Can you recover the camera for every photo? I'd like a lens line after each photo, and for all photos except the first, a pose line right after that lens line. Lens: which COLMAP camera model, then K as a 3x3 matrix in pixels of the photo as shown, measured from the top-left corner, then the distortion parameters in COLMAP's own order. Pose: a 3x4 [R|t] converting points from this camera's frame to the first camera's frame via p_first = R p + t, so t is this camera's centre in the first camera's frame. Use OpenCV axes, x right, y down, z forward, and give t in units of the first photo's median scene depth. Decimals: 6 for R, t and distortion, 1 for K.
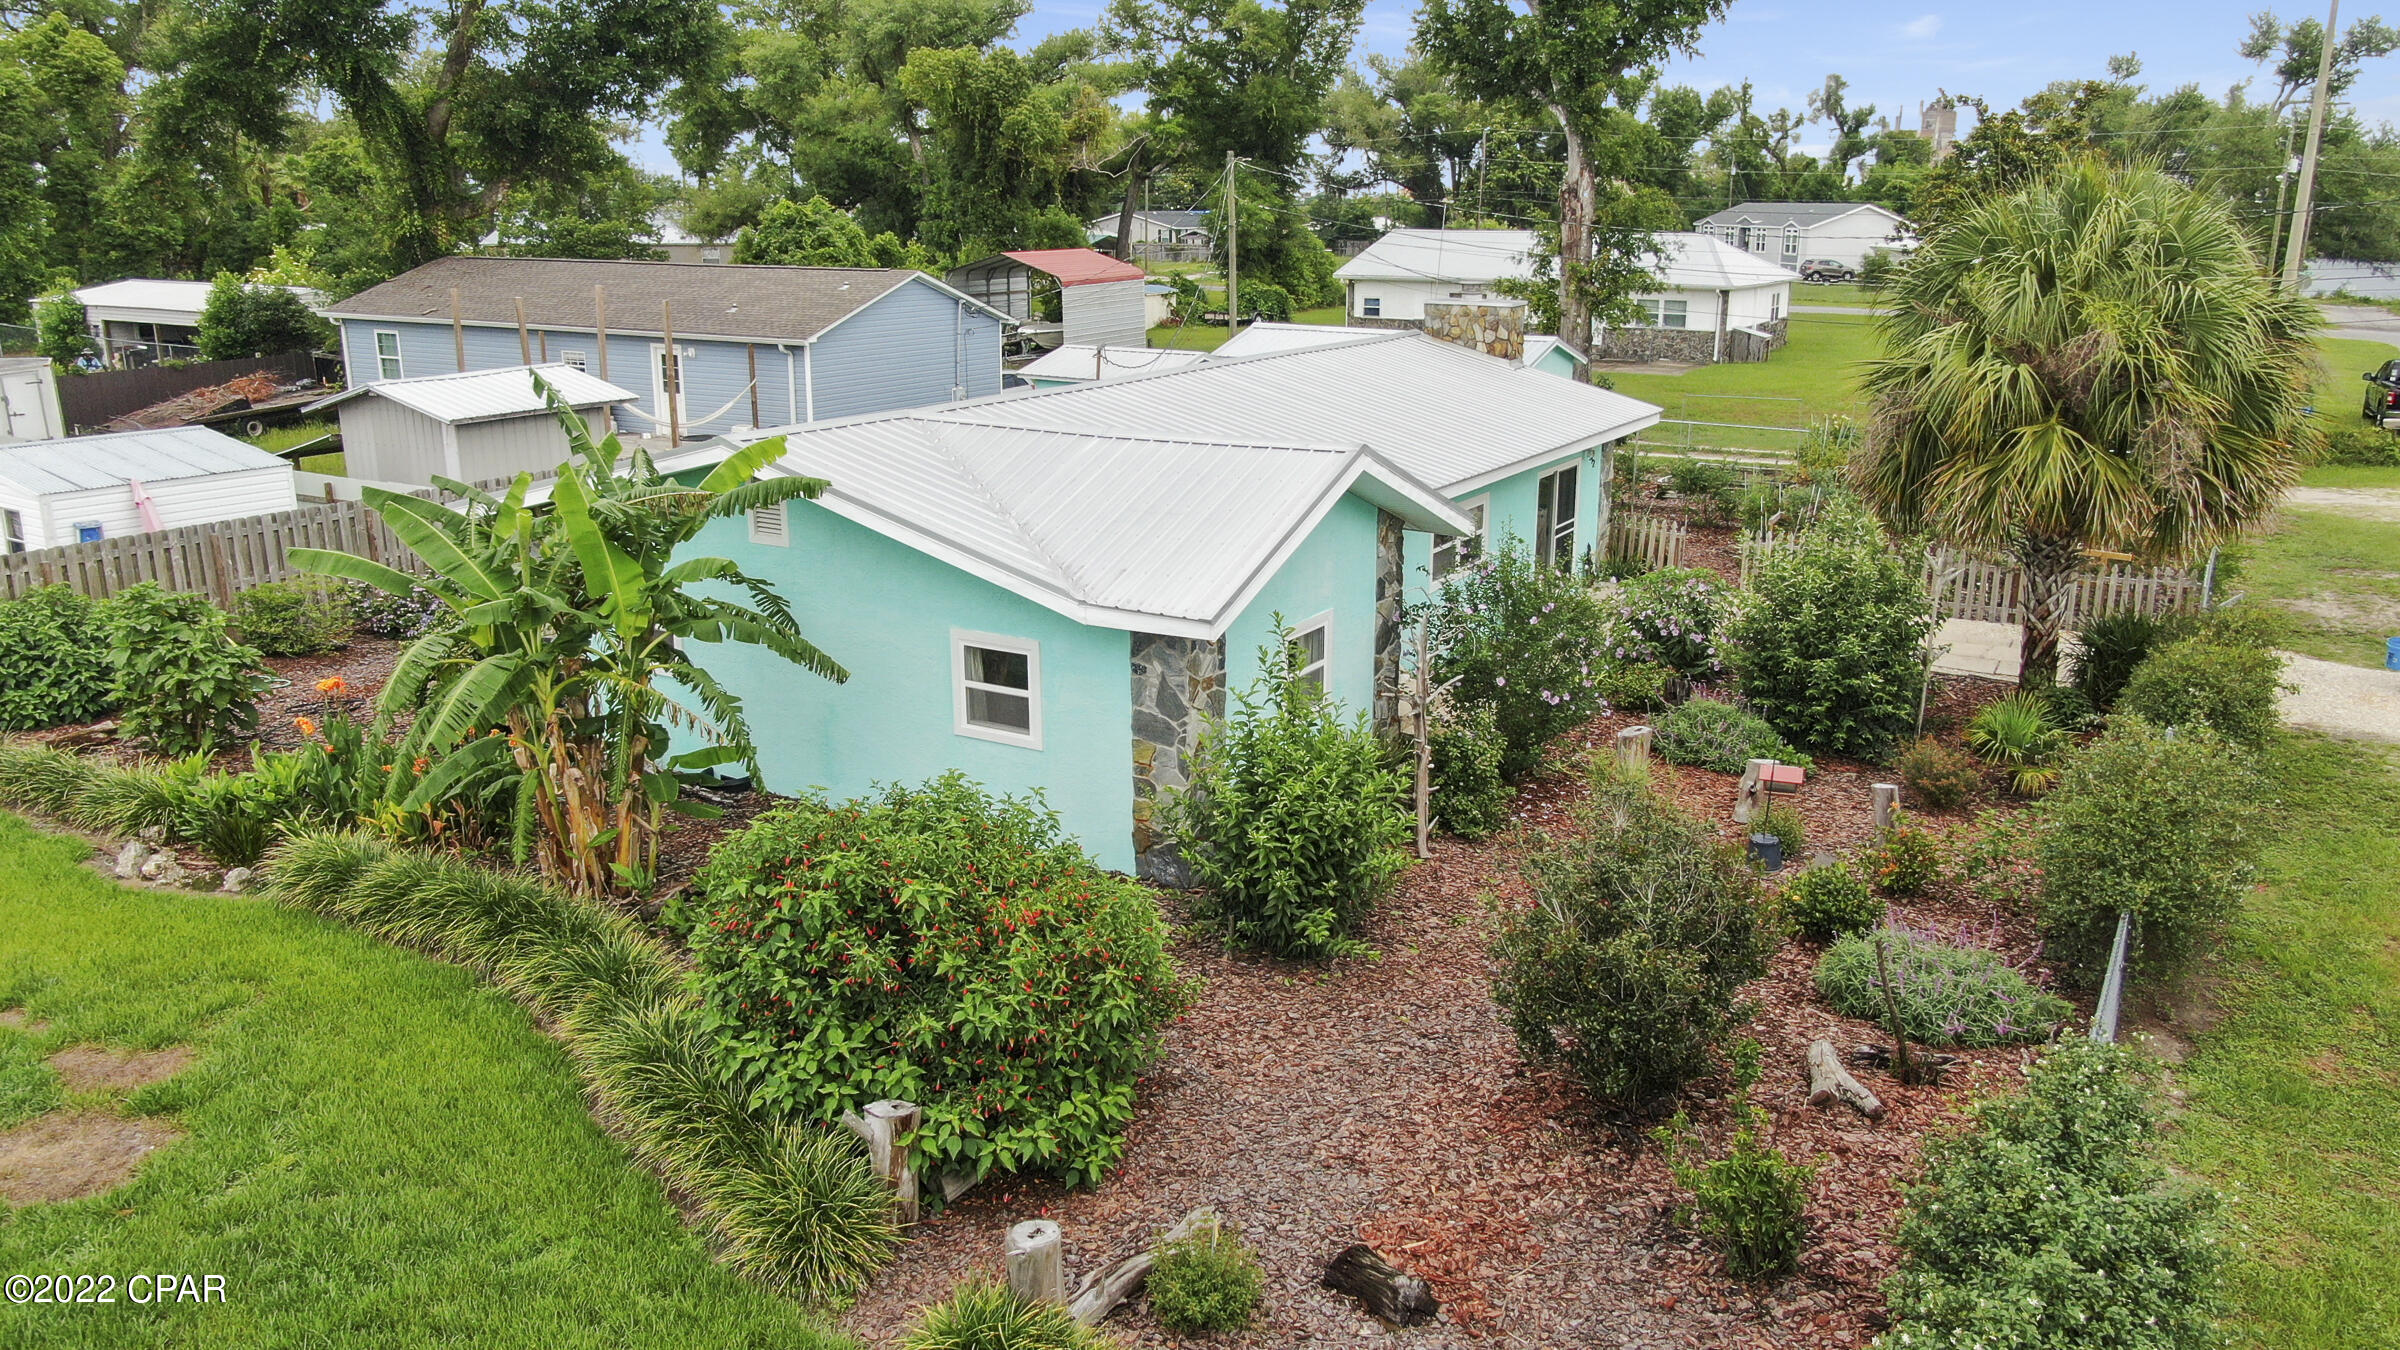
lens RADIAL K [[1721.8, 0, 1200.0], [0, 1721.8, 675.0], [0, 0, 1]] dist [-0.012534, -0.002481]
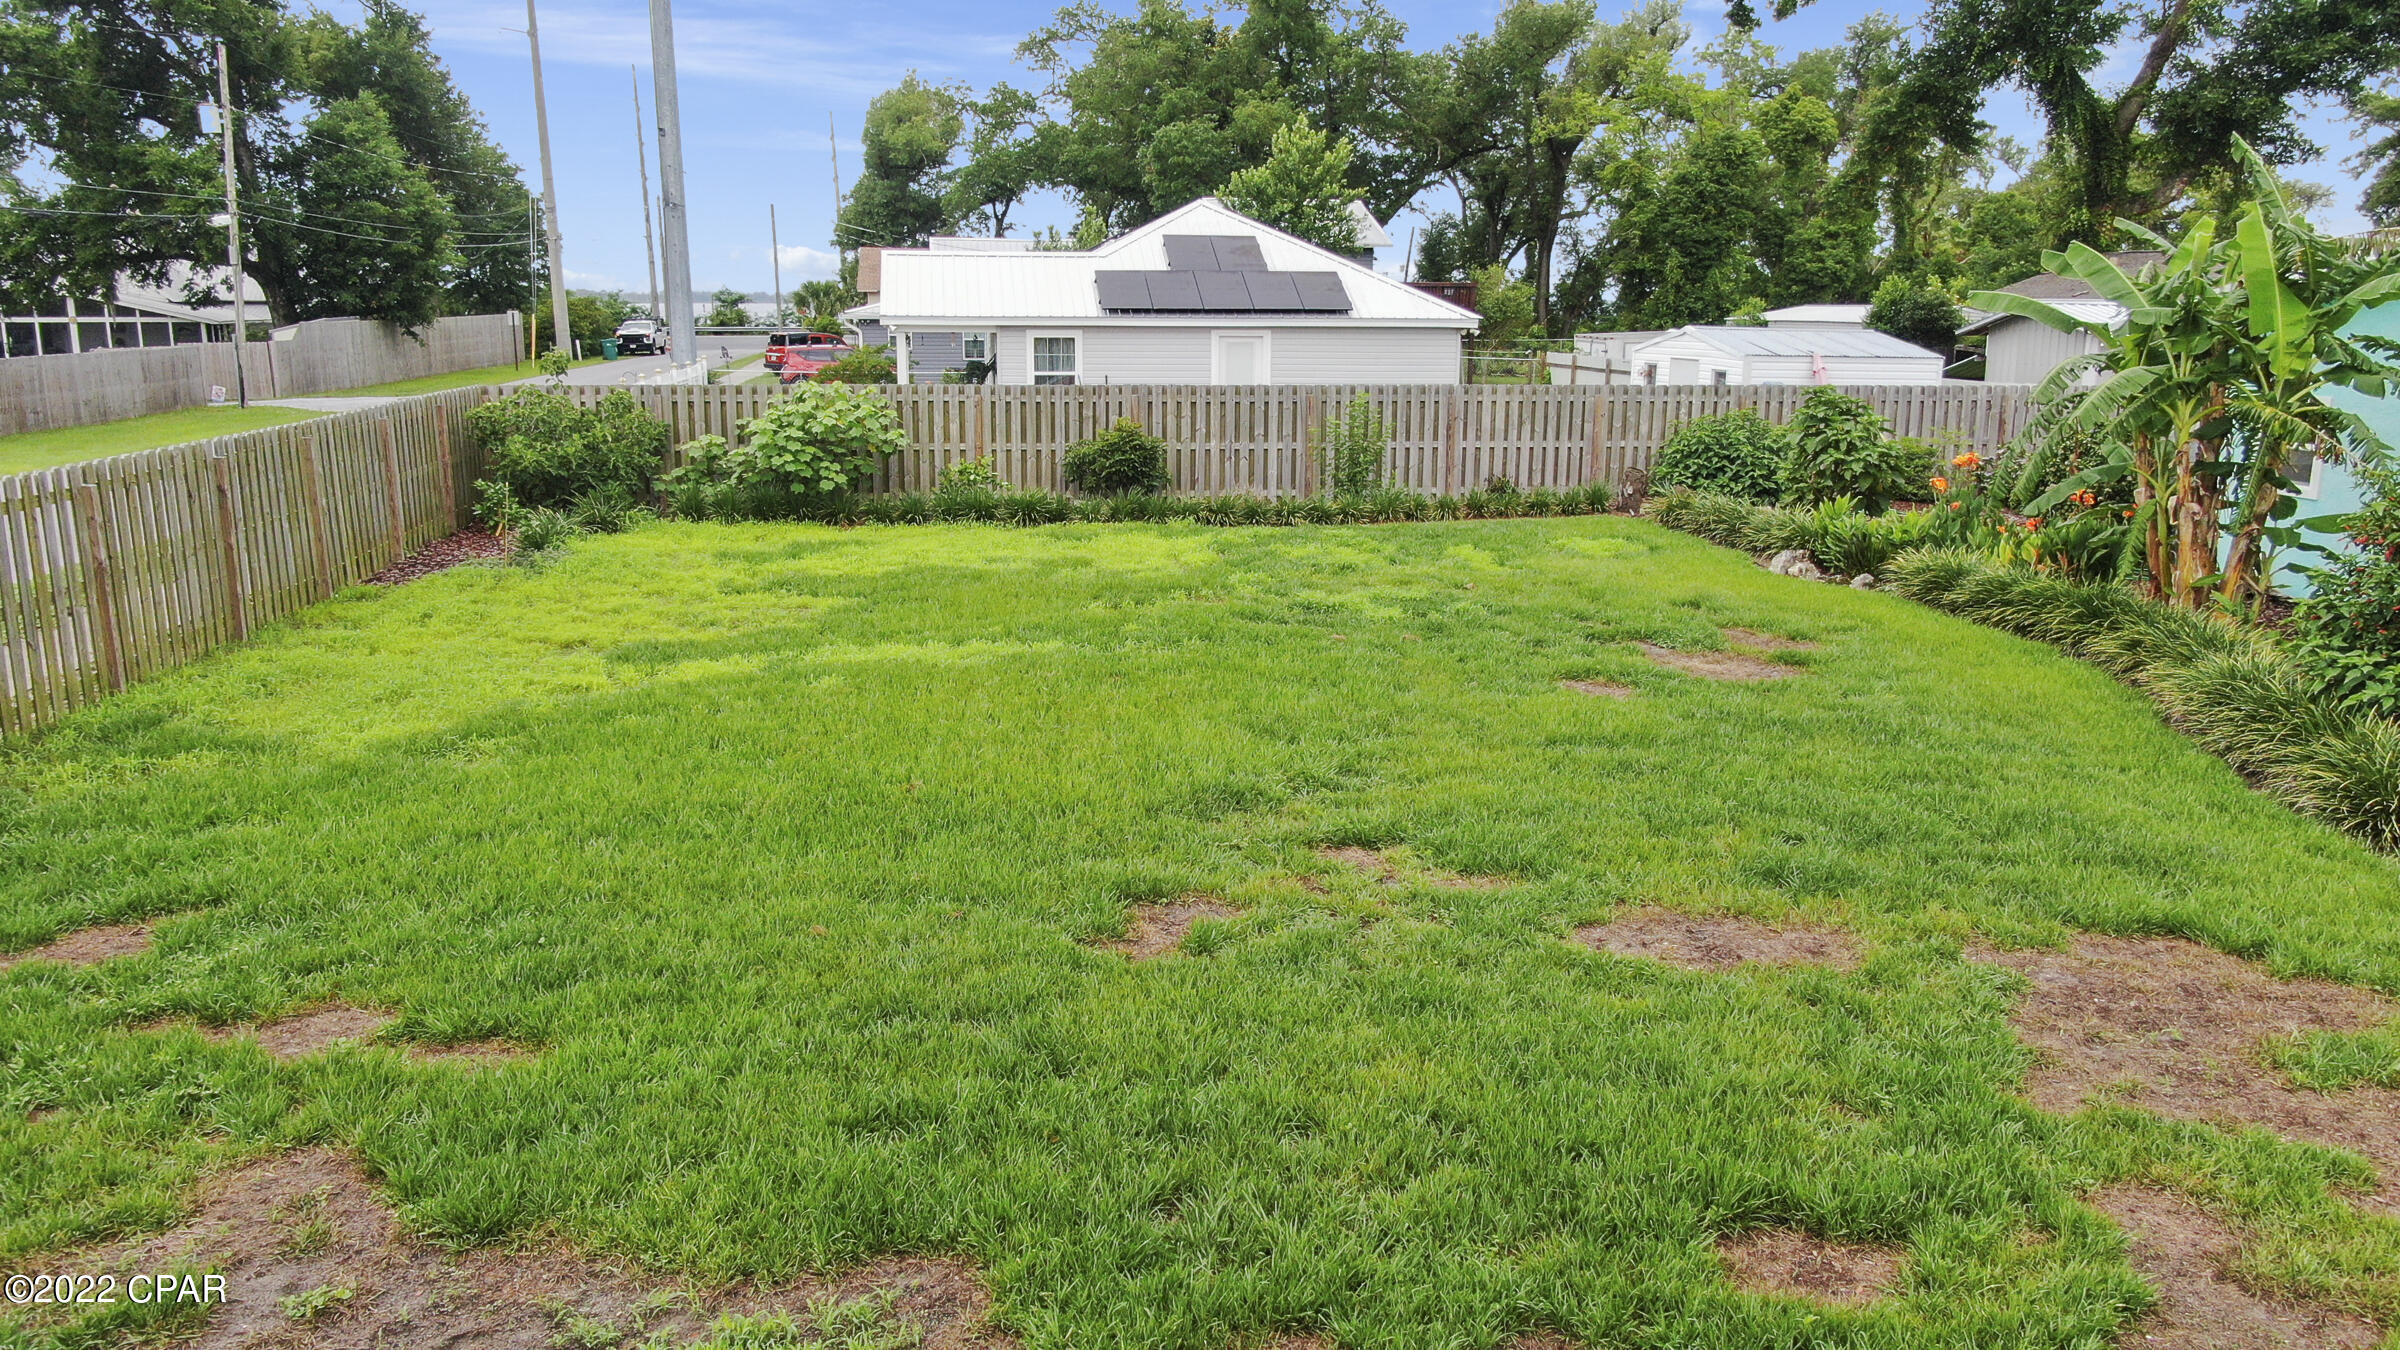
lens RADIAL K [[1721.8, 0, 1200.0], [0, 1721.8, 675.0], [0, 0, 1]] dist [-0.012534, -0.002481]
pose [[0.646915, 0.161454, -0.745274, 0.026309], [-0.207015, 0.977810, 0.032136, 0.183256], [0.733924, 0.133494, 0.665984, -0.085712]]
